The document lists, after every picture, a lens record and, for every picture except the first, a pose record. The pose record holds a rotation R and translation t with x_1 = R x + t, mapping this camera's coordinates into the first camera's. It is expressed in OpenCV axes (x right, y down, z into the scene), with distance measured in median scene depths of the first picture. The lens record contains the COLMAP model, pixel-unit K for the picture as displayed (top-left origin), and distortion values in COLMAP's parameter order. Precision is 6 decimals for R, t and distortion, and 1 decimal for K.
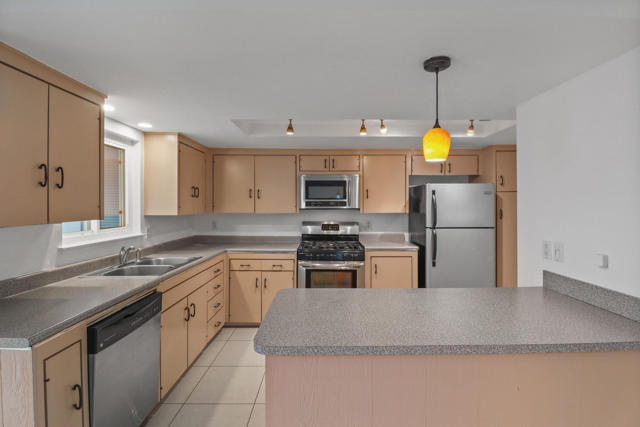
lens RADIAL K [[298.8, 0, 323.6], [0, 298.8, 210.2], [0, 0, 1]] dist [-0.001700, -0.007450]
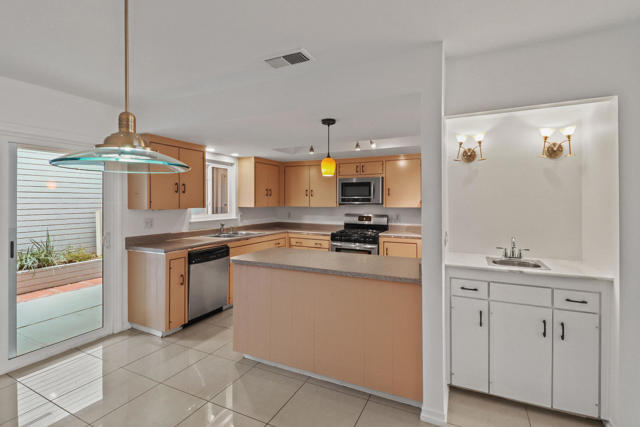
lens RADIAL K [[298.8, 0, 316.7], [0, 298.8, 208.8], [0, 0, 1]] dist [-0.001700, -0.007450]
pose [[0.894529, 0.012229, -0.446843, 0.531821], [-0.008950, 0.999915, 0.009449, 0.007413], [0.446920, -0.004453, 0.894563, -0.298594]]
